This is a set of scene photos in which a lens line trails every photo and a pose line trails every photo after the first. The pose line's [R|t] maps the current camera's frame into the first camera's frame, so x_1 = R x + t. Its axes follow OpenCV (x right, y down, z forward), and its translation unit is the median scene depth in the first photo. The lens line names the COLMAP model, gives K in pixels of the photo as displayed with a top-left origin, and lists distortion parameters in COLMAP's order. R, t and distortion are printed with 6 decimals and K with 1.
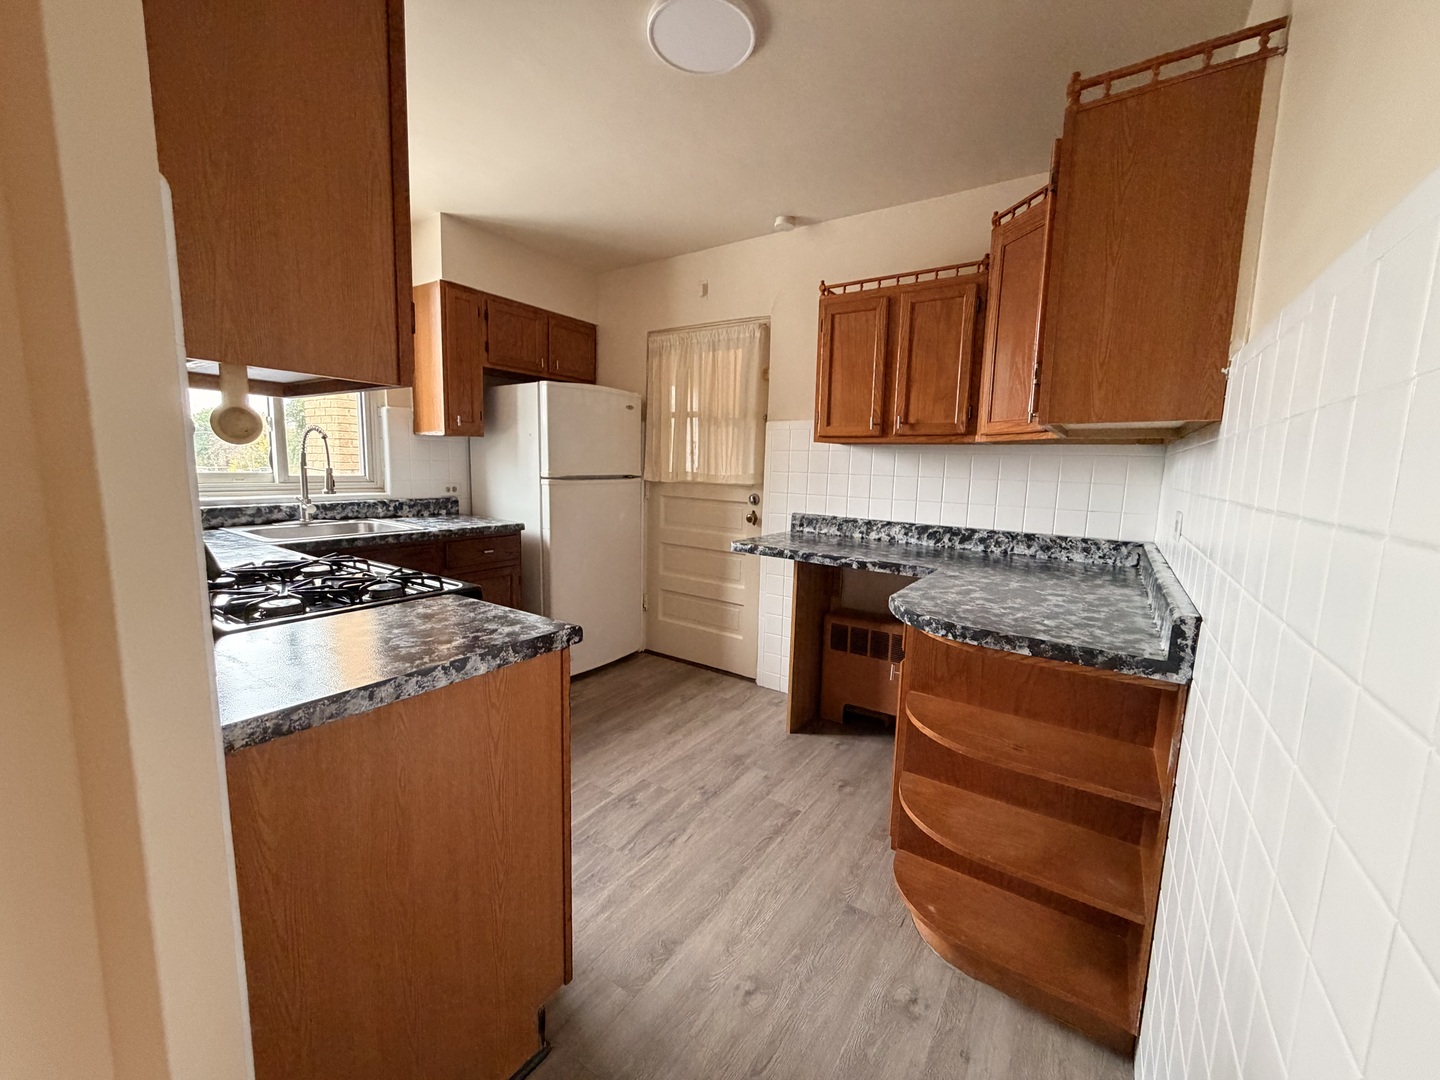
lens RADIAL K [[571.1, 0, 720.0], [0, 571.1, 540.0], [0, 0, 1]] dist [-0.000631, 0.000082]
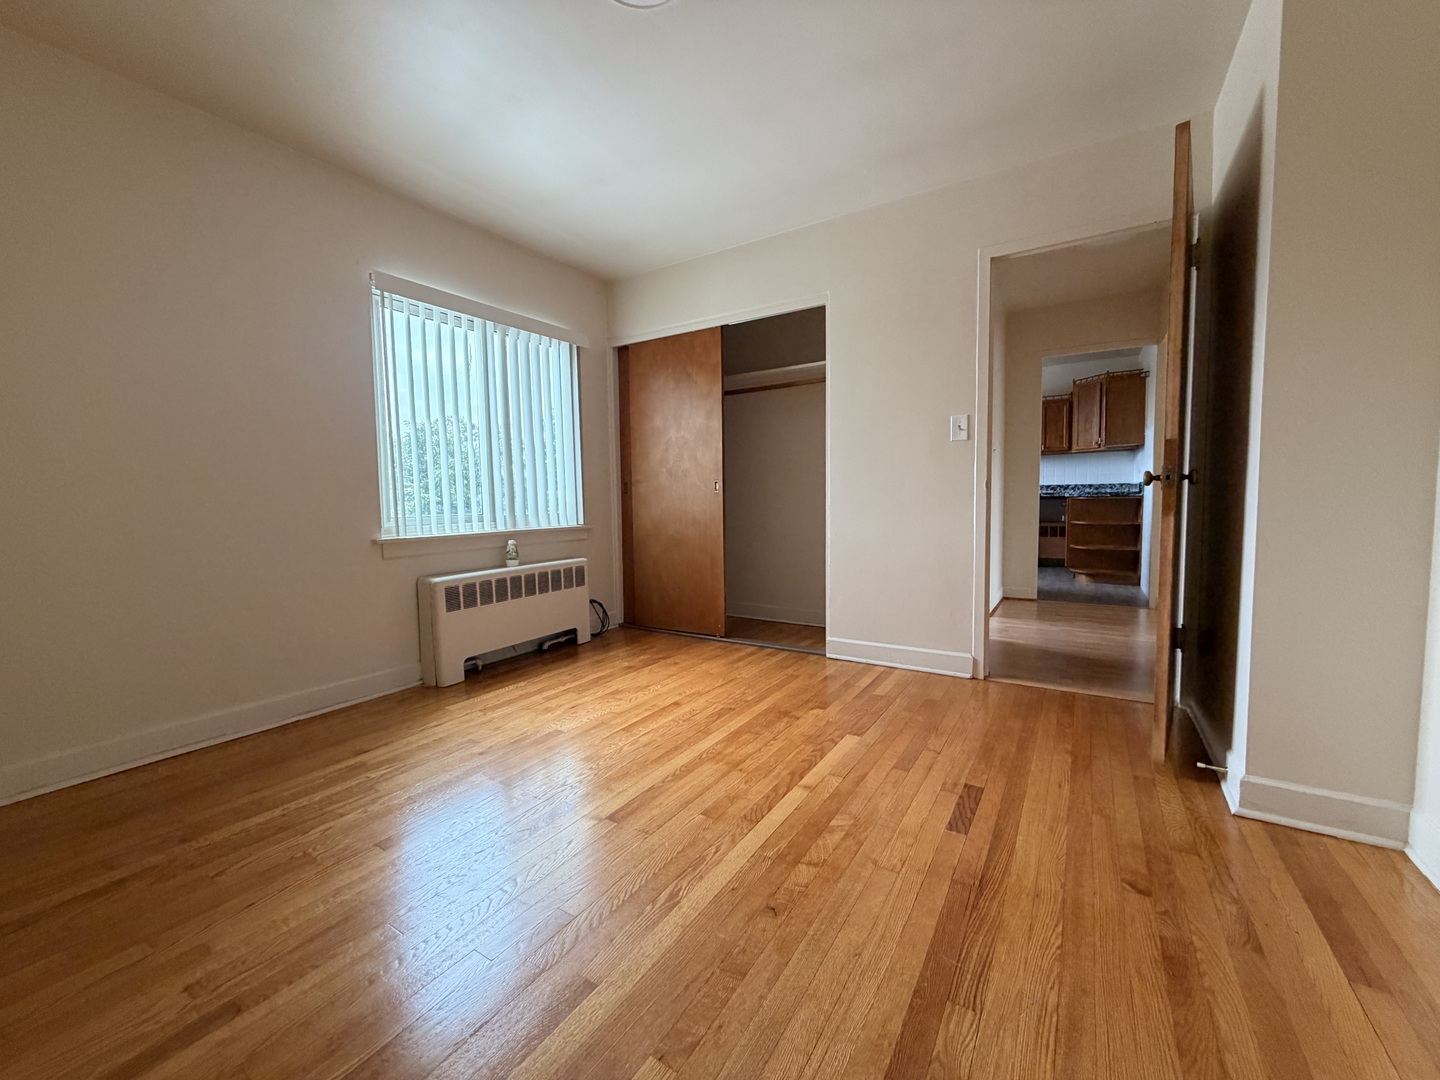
lens RADIAL K [[571.1, 0, 720.0], [0, 571.1, 540.0], [0, 0, 1]] dist [-0.000631, 0.000082]
pose [[0.998803, -0.043773, 0.021825, -0.791996], [0.045071, 0.996994, -0.063024, 0.208984], [-0.019000, 0.063932, 0.997773, -1.027979]]
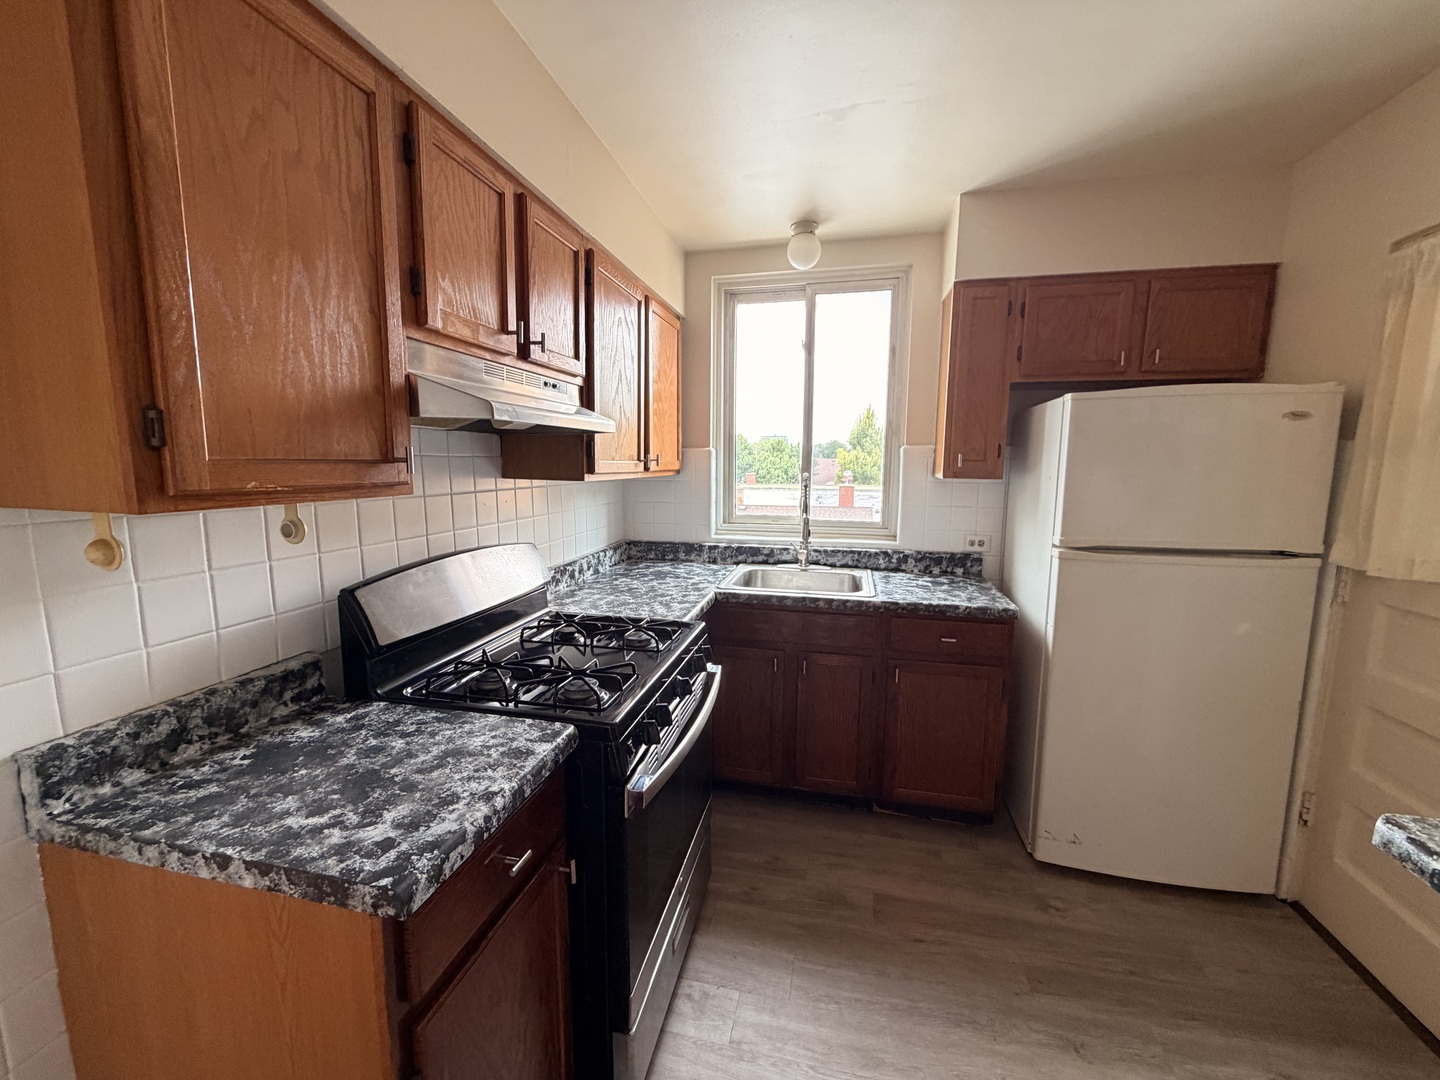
lens RADIAL K [[571.1, 0, 720.0], [0, 571.1, 540.0], [0, 0, 1]] dist [-0.000631, 0.000082]
pose [[0.361289, 0.102706, -0.926780, 0.152611], [-0.122866, 0.990493, 0.061869, -0.115068], [0.924324, 0.091517, 0.370473, 0.445298]]
